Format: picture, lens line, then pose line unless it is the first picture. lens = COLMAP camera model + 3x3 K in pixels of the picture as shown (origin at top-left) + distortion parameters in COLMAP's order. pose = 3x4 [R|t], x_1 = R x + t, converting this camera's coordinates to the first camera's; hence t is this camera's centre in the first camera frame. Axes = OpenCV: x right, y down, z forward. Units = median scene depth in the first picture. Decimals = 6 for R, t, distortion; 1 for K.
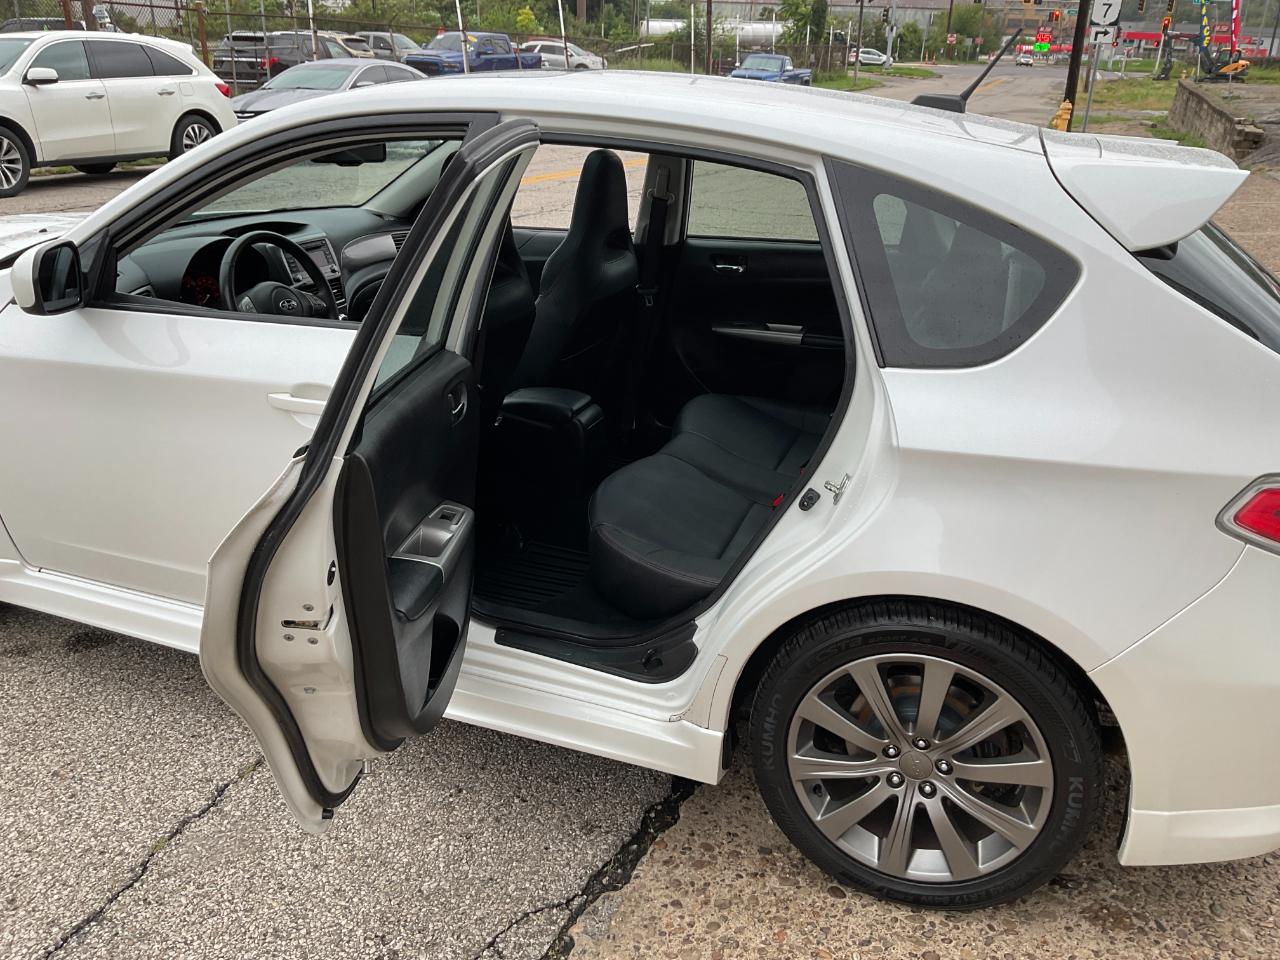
lens RADIAL K [[1059.3, 0, 640.0], [0, 1059.3, 480.0], [0, 0, 1]] dist [0.065986, -0.137513]
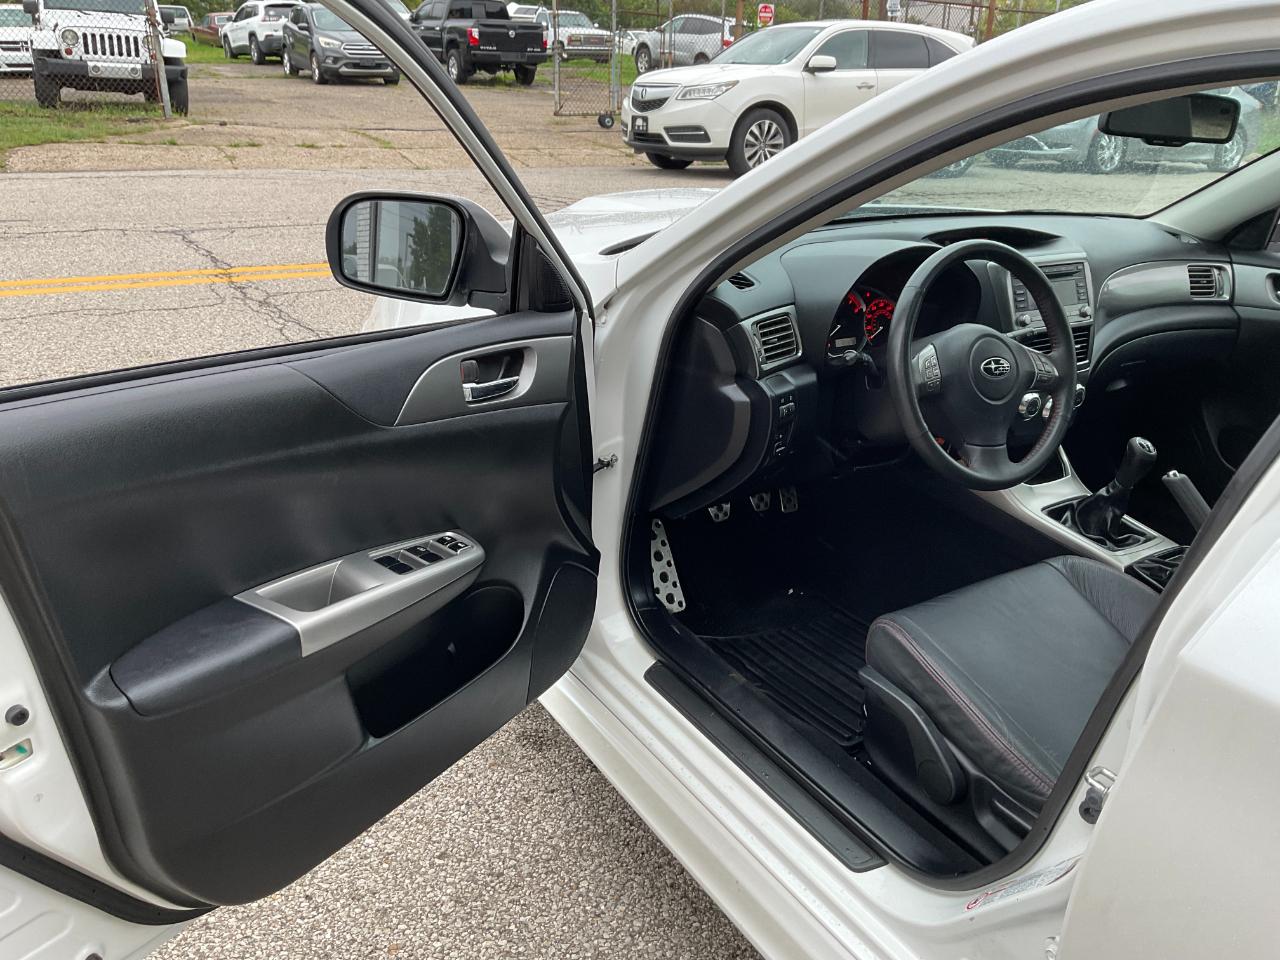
lens RADIAL K [[1059.3, 0, 640.0], [0, 1059.3, 480.0], [0, 0, 1]] dist [0.065986, -0.137513]
pose [[0.792024, 0.234643, -0.563596, -0.125024], [-0.238622, 0.968731, 0.067977, -0.087604], [0.561923, 0.080647, 0.823249, 0.368365]]
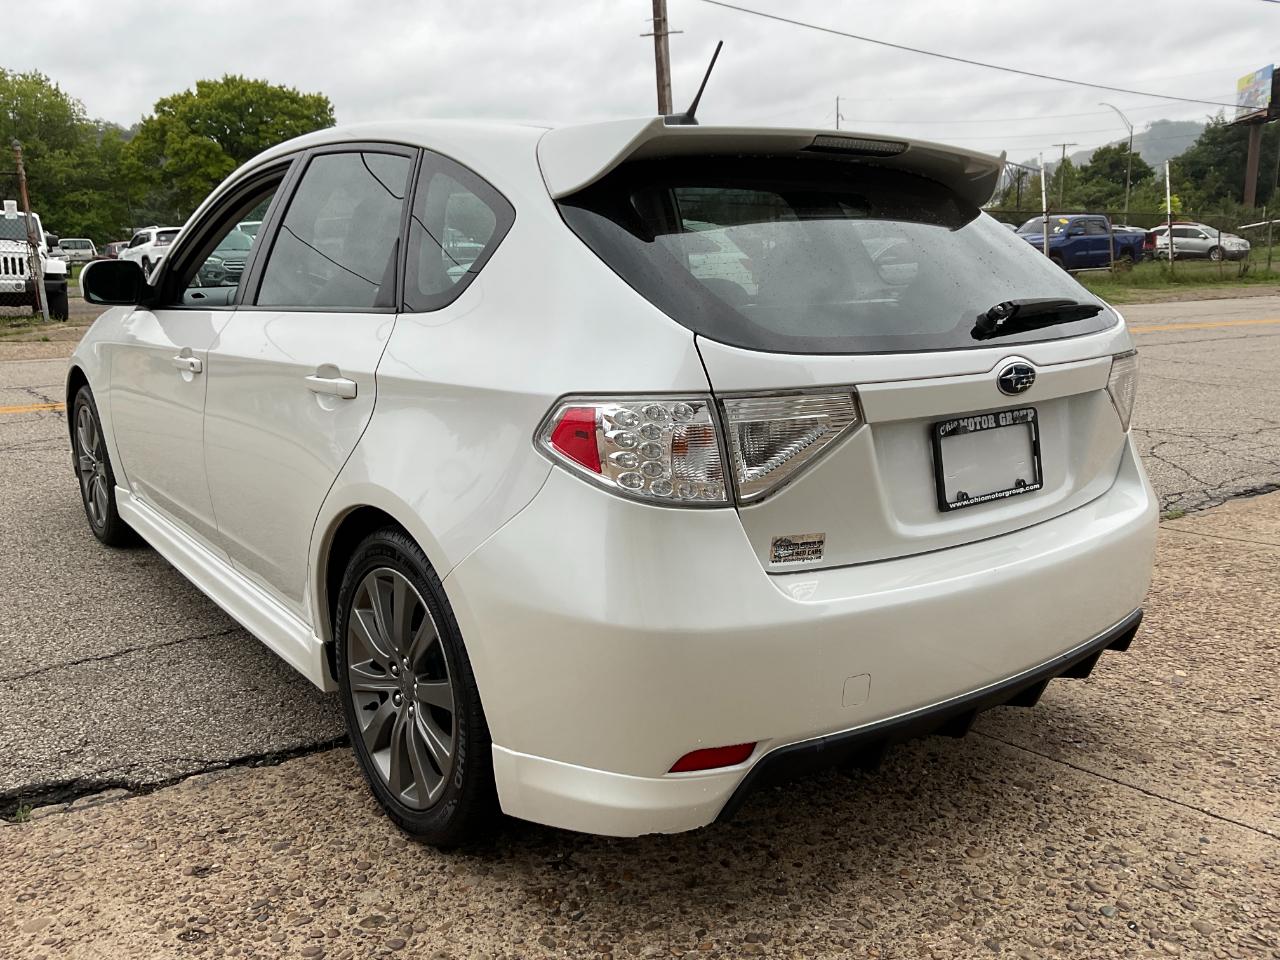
lens RADIAL K [[1059.3, 0, 640.0], [0, 1059.3, 480.0], [0, 0, 1]] dist [0.065986, -0.137513]
pose [[0.840628, 0.078845, -0.535843, 0.675434], [-0.168957, 0.978152, -0.121132, 0.104244], [0.514585, 0.192361, 0.835583, 0.127457]]
